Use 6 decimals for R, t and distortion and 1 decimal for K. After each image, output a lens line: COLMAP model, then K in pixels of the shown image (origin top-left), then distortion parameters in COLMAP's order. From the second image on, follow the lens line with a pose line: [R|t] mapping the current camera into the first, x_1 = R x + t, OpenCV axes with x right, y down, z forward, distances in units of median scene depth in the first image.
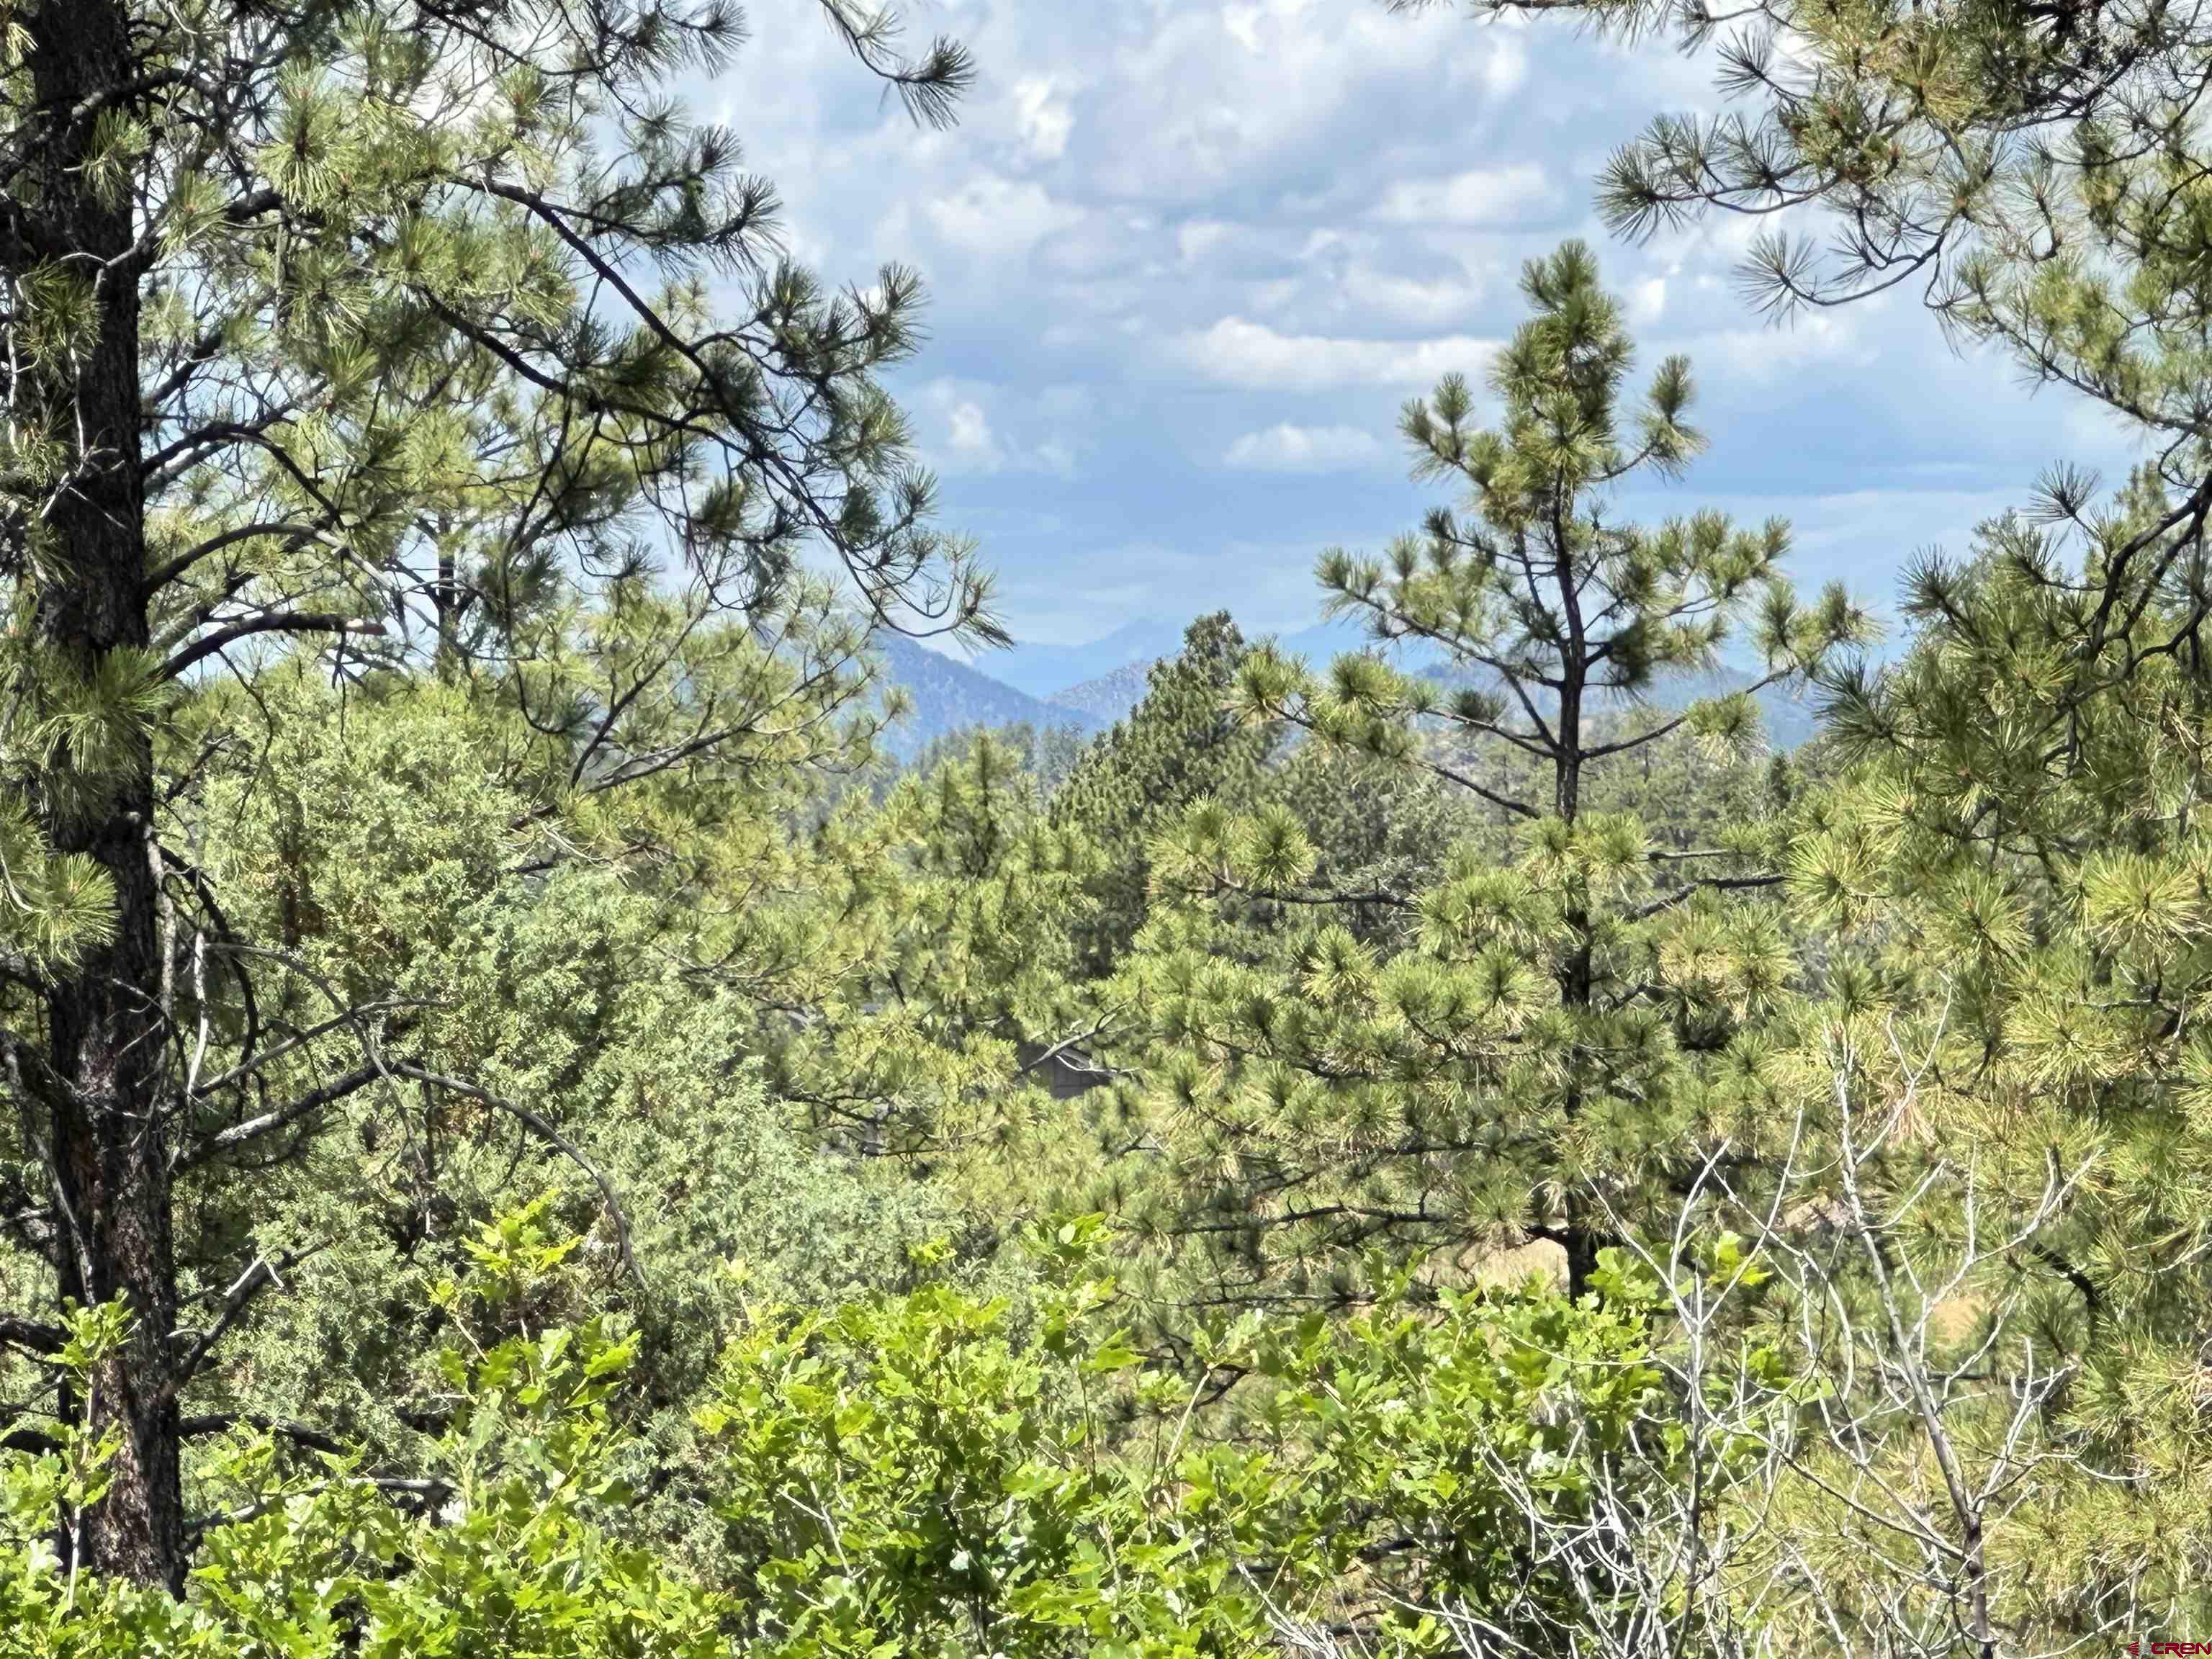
lens RADIAL K [[11254.7, 0, 1106.0], [0, 11254.7, 829.5], [0, 0, 1]] dist [-0.404585, 3.246834]
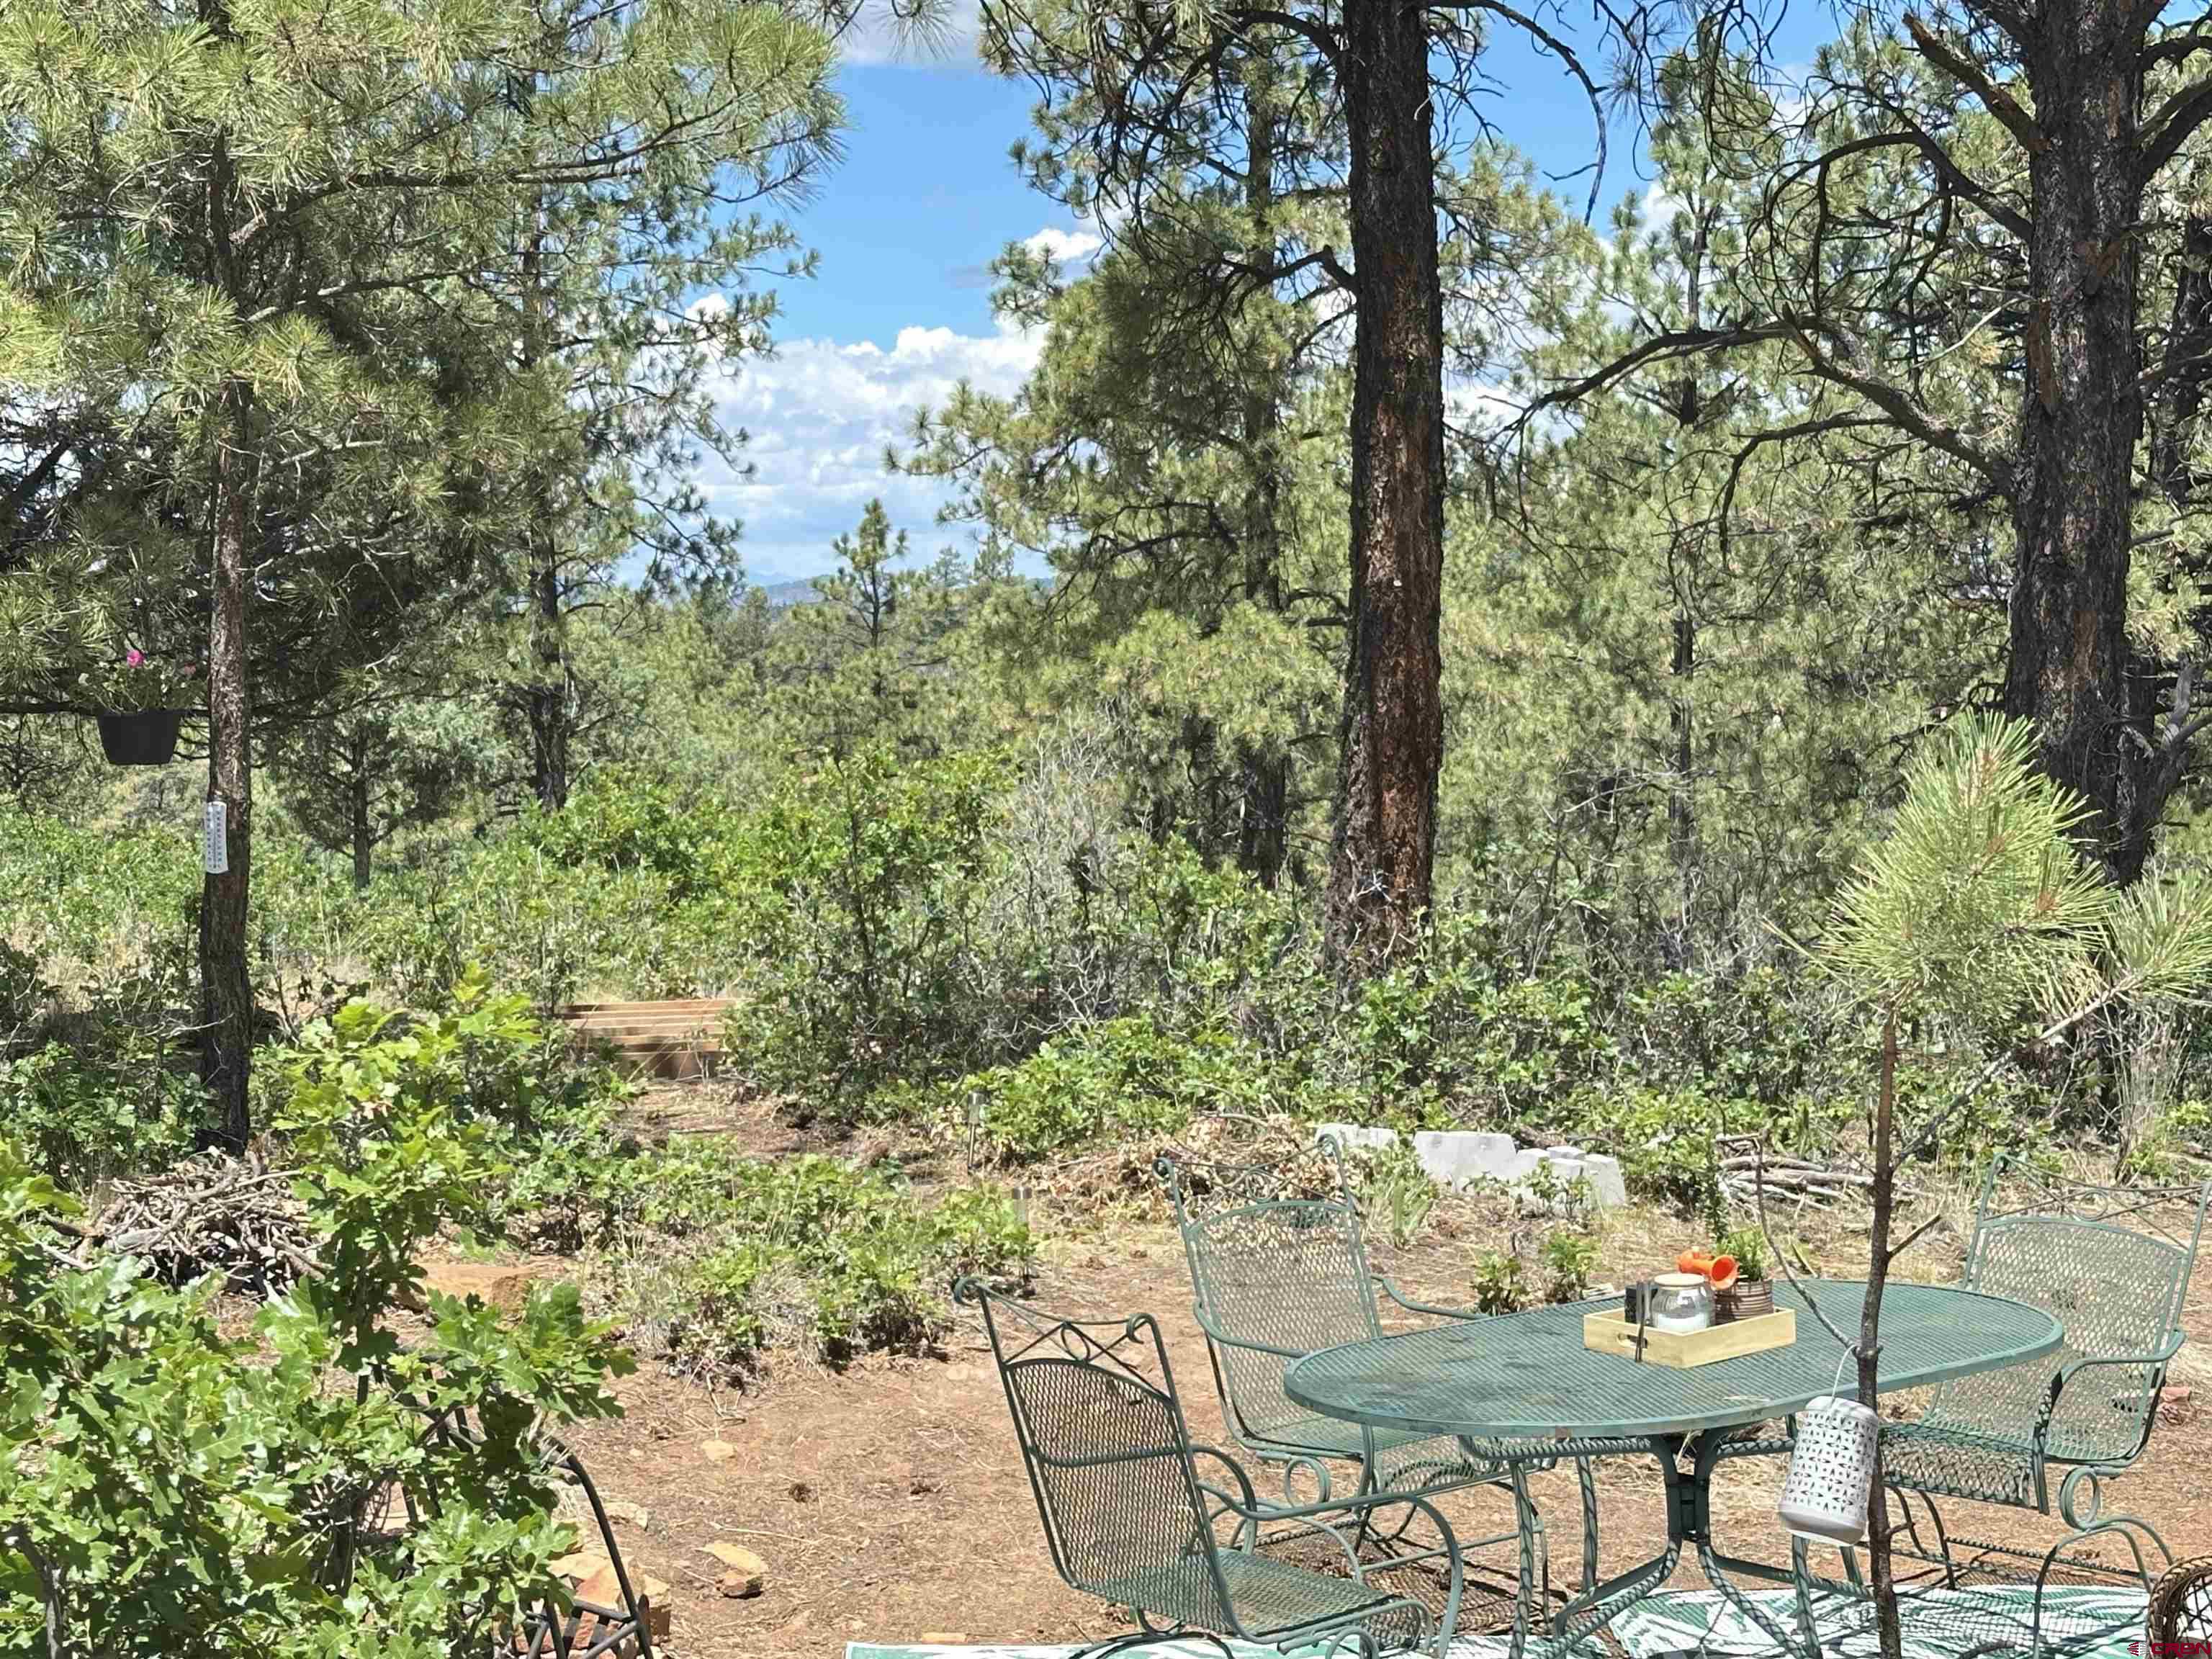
lens RADIAL K [[3886.4, 0, 1106.0], [0, 3886.4, 829.5], [0, 0, 1]] dist [0.192718, 0.110144]
pose [[0.991324, -0.008435, 0.131173, -0.056758], [0.001745, 0.998696, 0.051028, -0.006681], [-0.131433, -0.050356, 0.990045, -0.341227]]
